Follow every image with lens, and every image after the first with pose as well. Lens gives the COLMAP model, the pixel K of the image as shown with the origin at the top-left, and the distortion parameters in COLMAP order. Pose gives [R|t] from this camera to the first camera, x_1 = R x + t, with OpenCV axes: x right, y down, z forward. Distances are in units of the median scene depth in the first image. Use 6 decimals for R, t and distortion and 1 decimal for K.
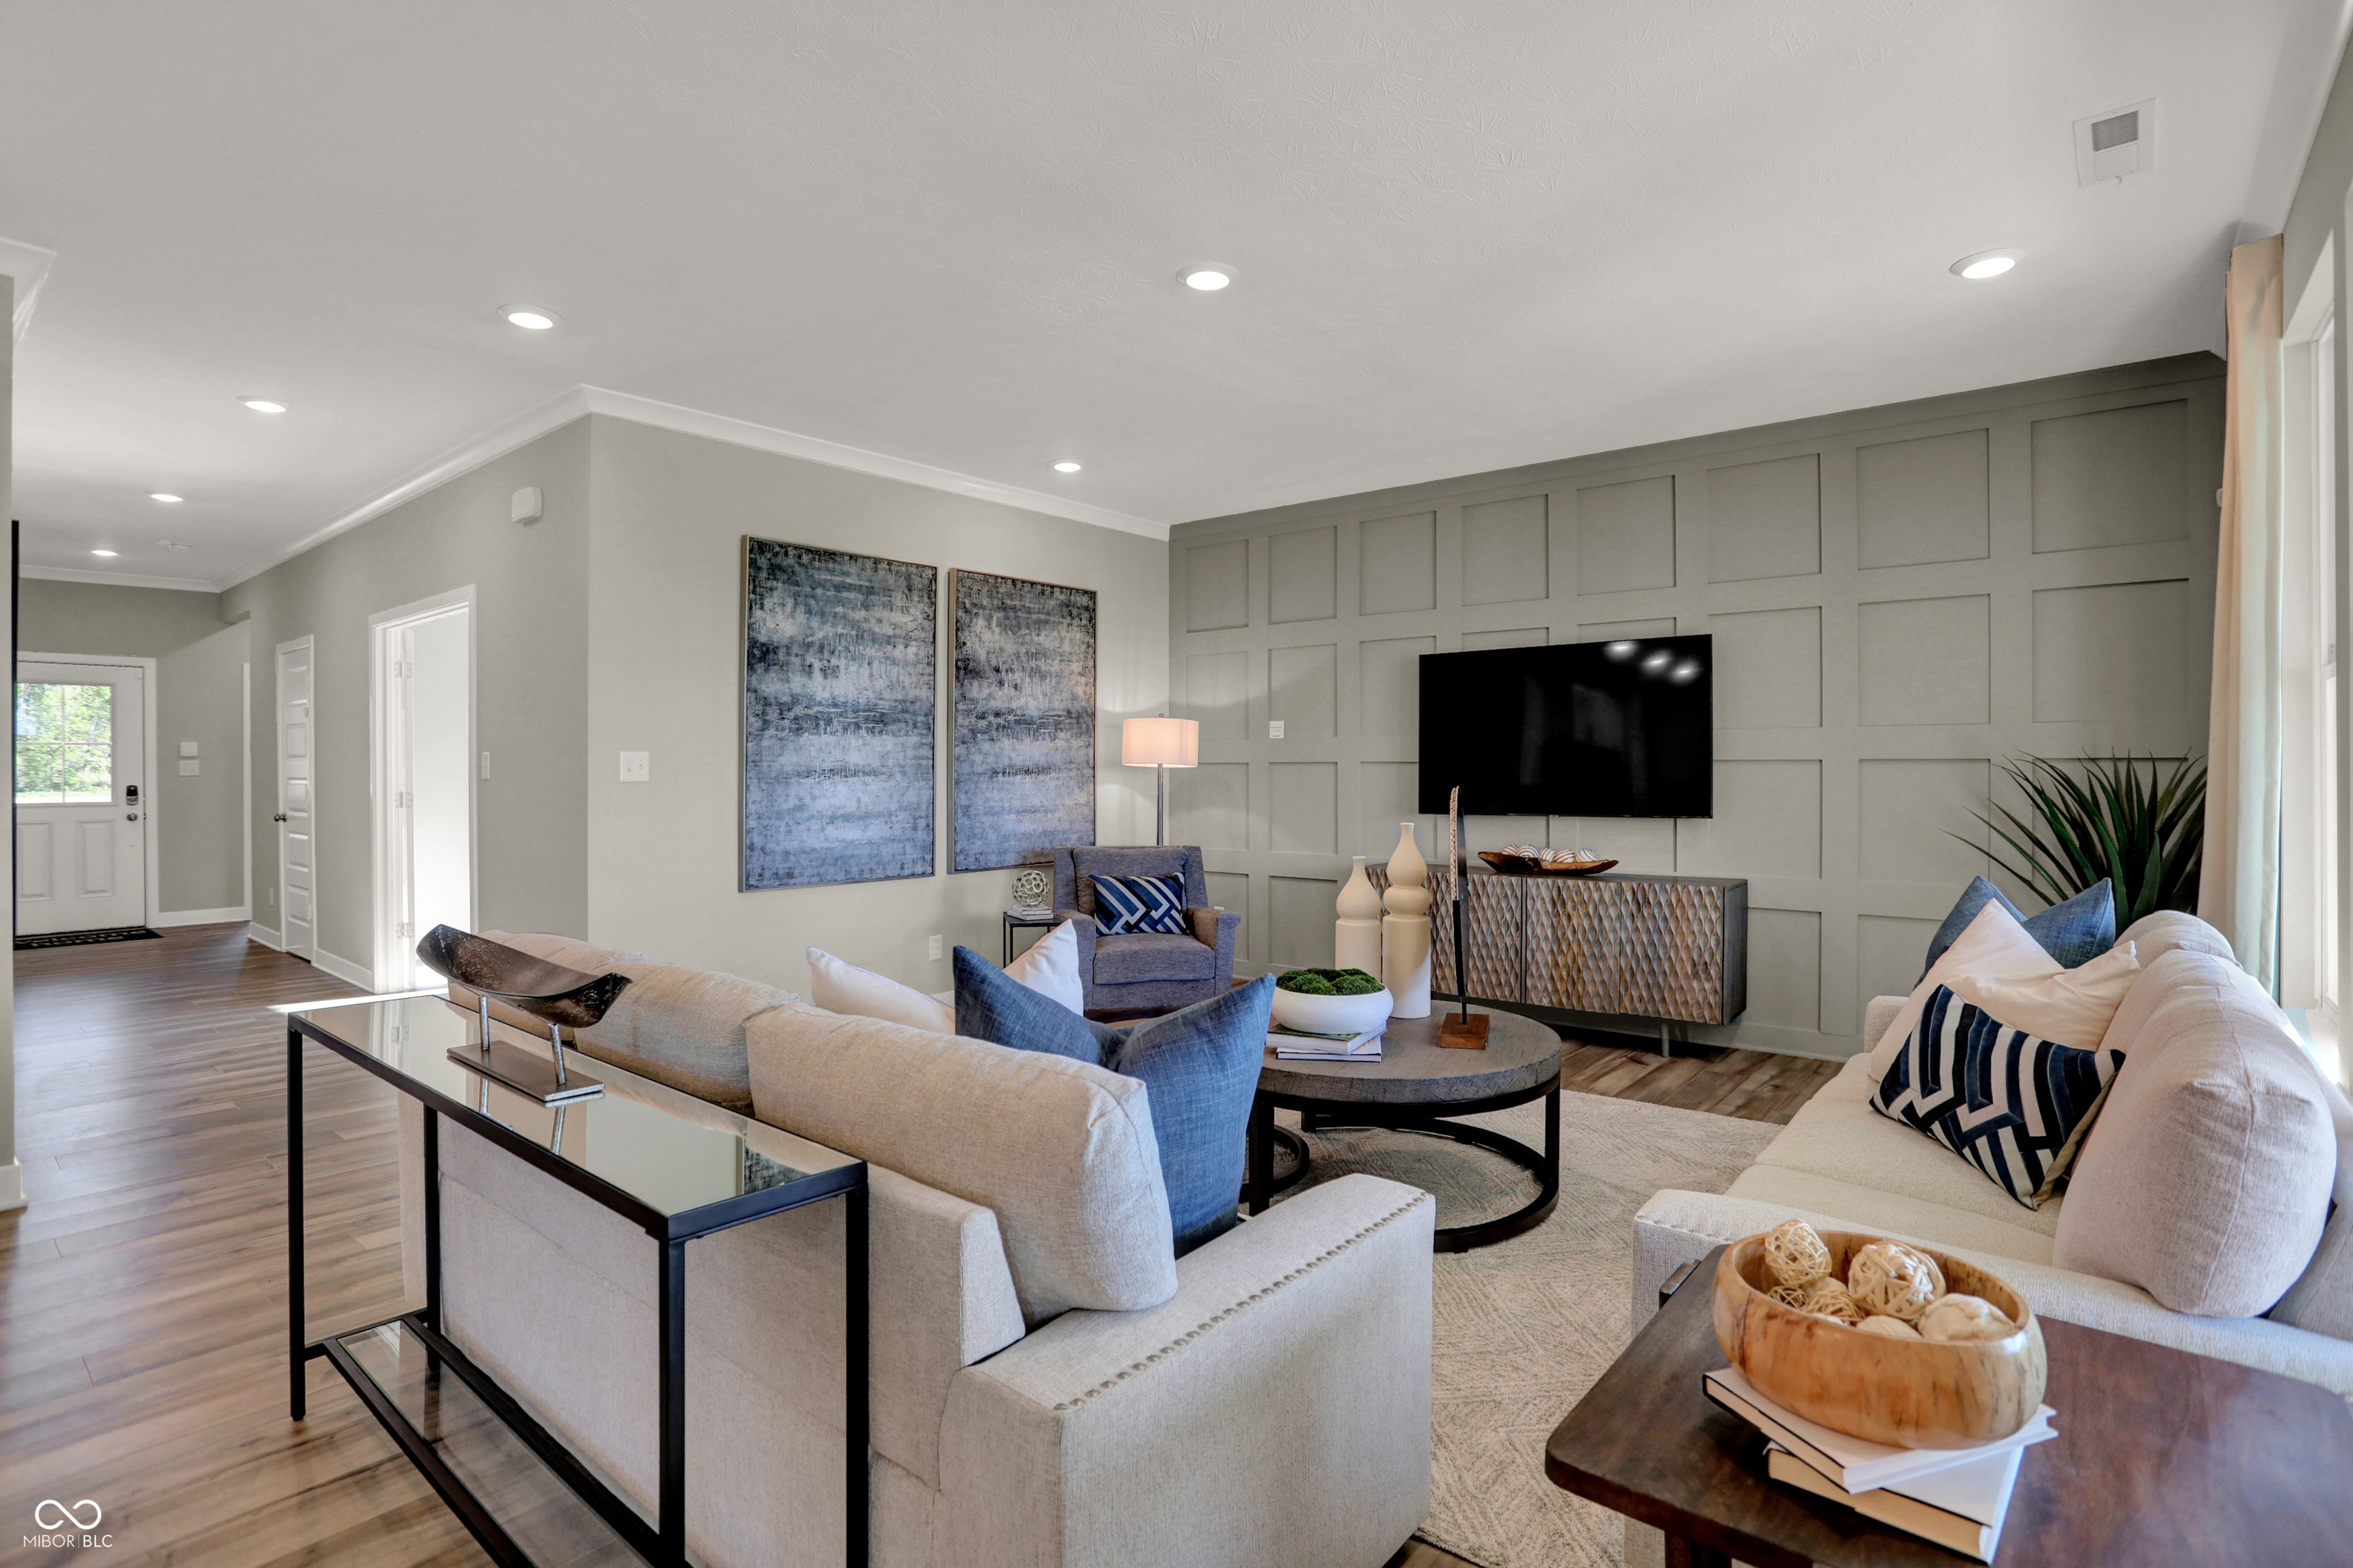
lens RADIAL K [[1211.7, 0, 1183.0], [0, 1211.7, 771.1], [0, 0, 1]] dist [0.000548, 0.000641]
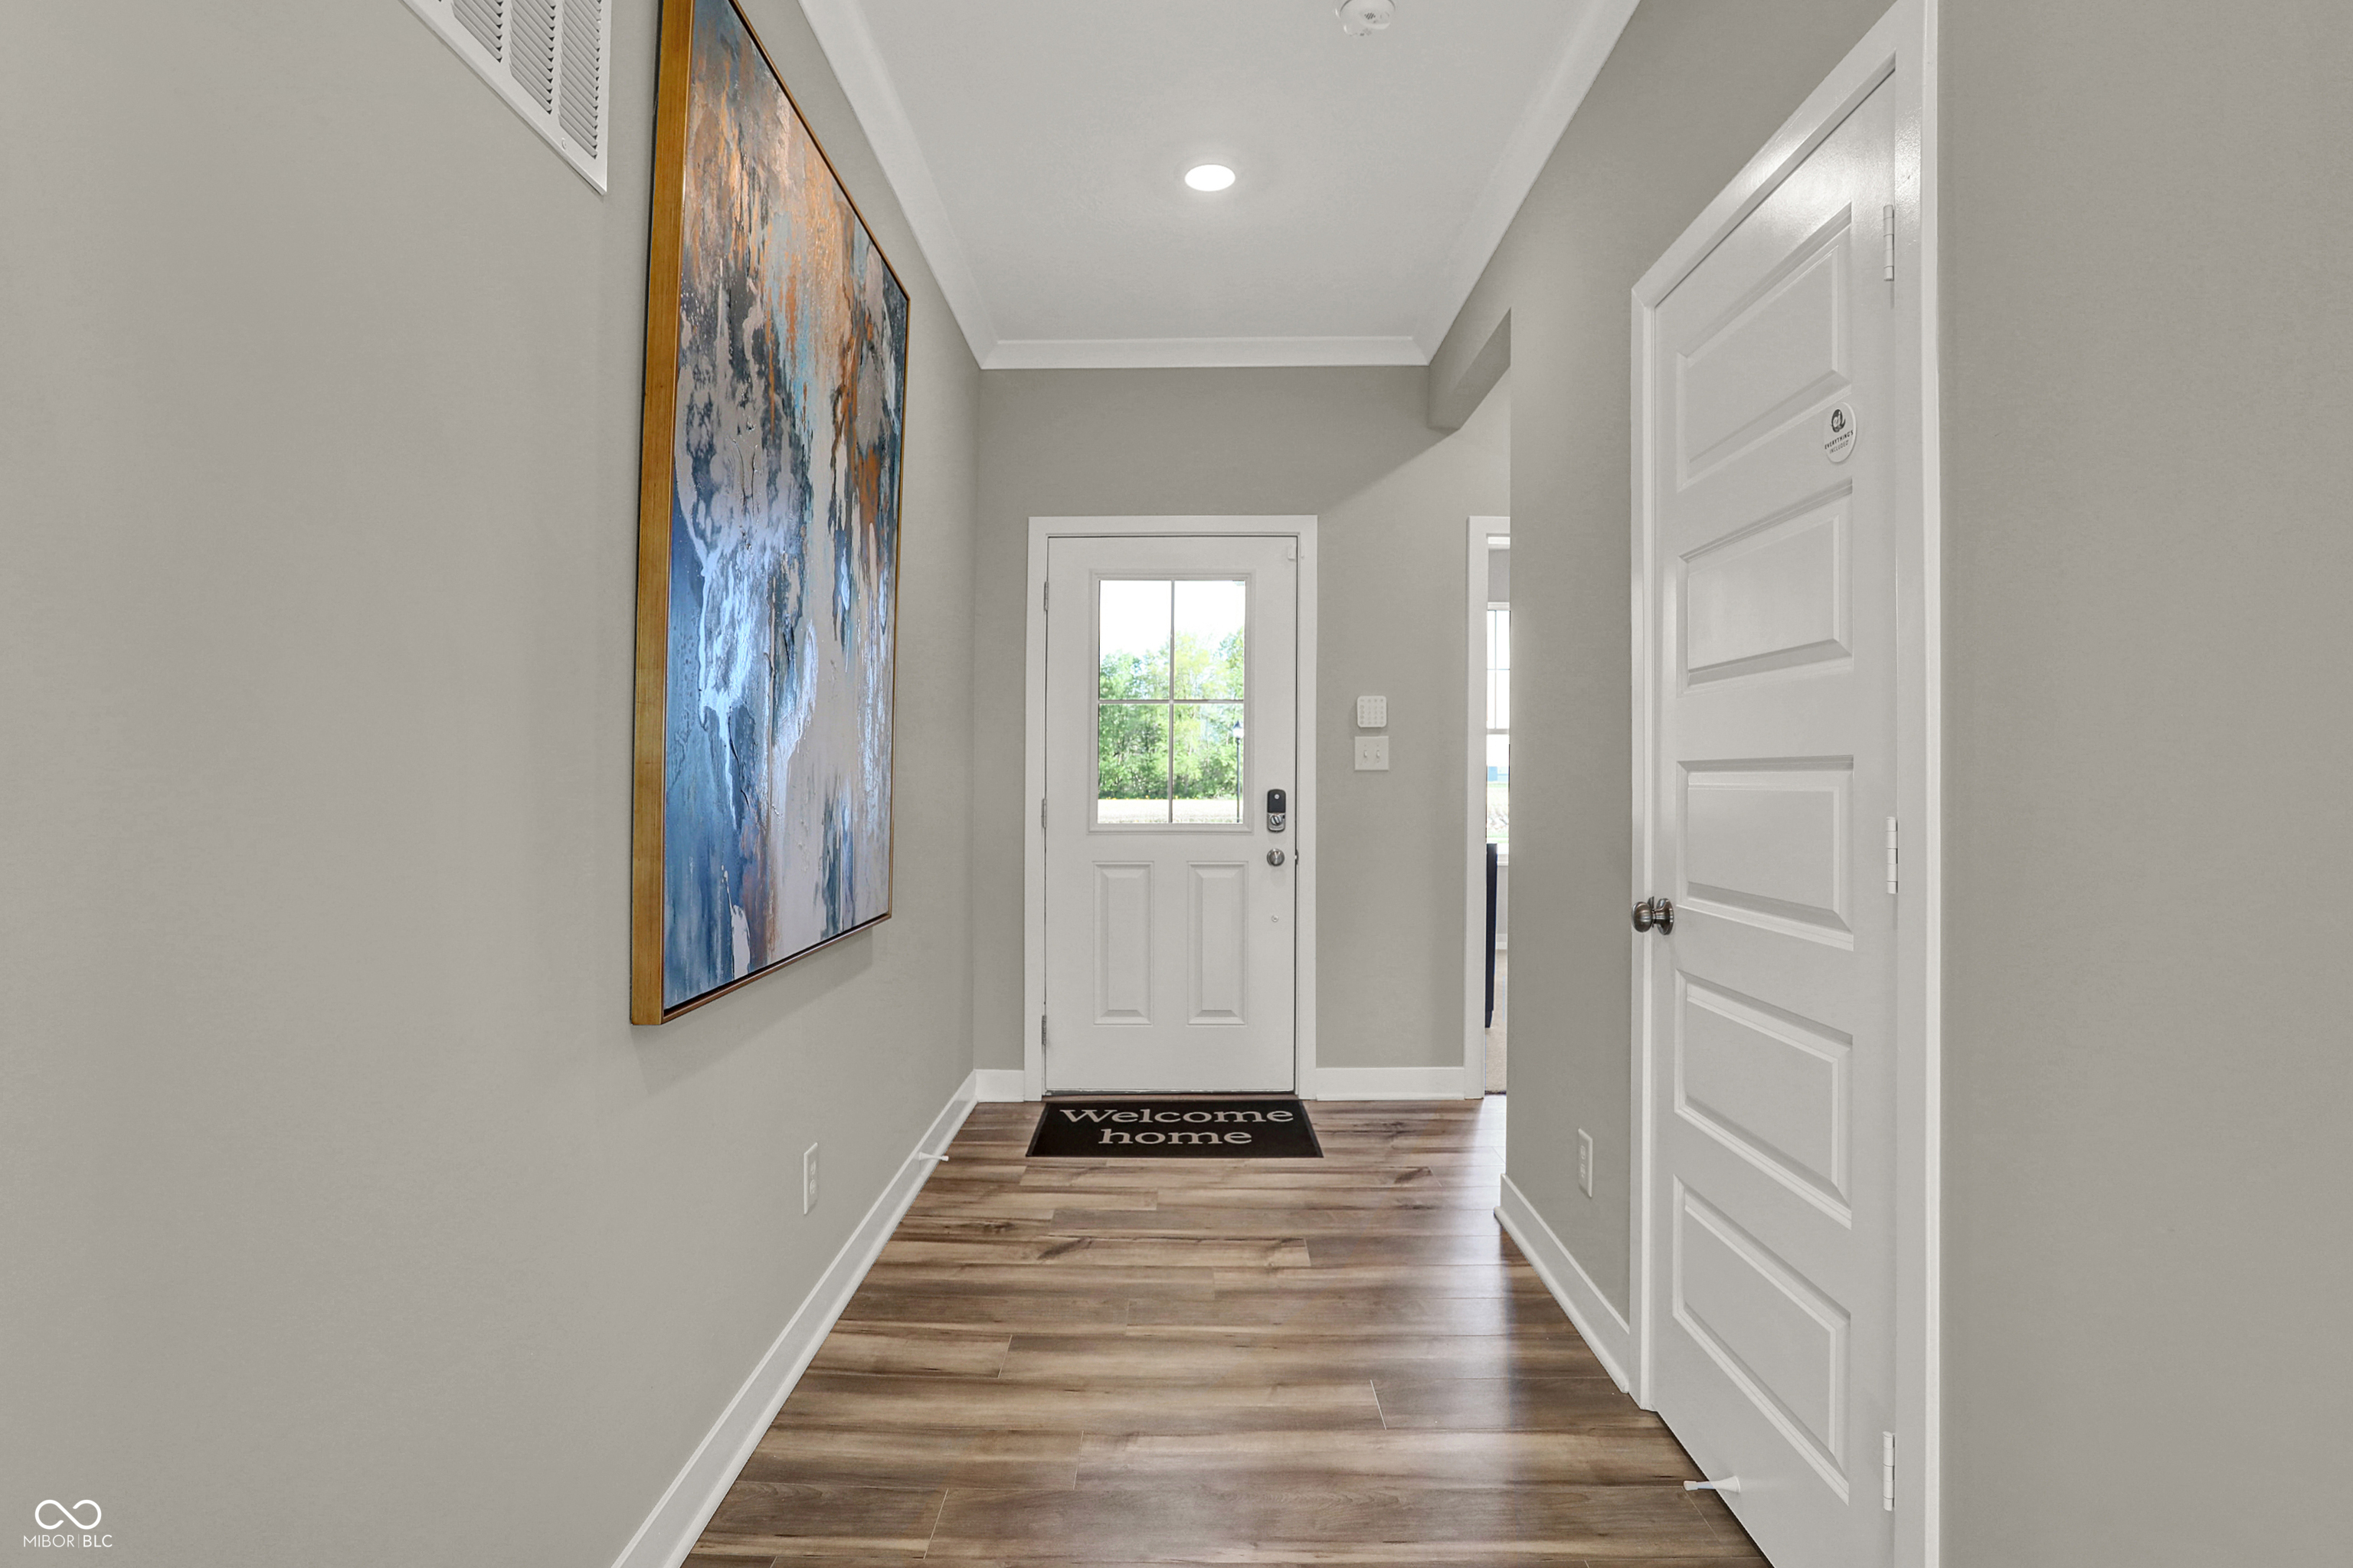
lens RADIAL K [[1173.3, 0, 1169.2], [0, 1173.3, 790.6], [0, 0, 1]] dist [-0.000593, 0.000048]
pose [[0.660476, 0.010126, -0.750779, -0.555298], [-0.006909, 0.999949, 0.007409, 0.009161], [0.750816, 0.000293, 0.660512, 0.671360]]
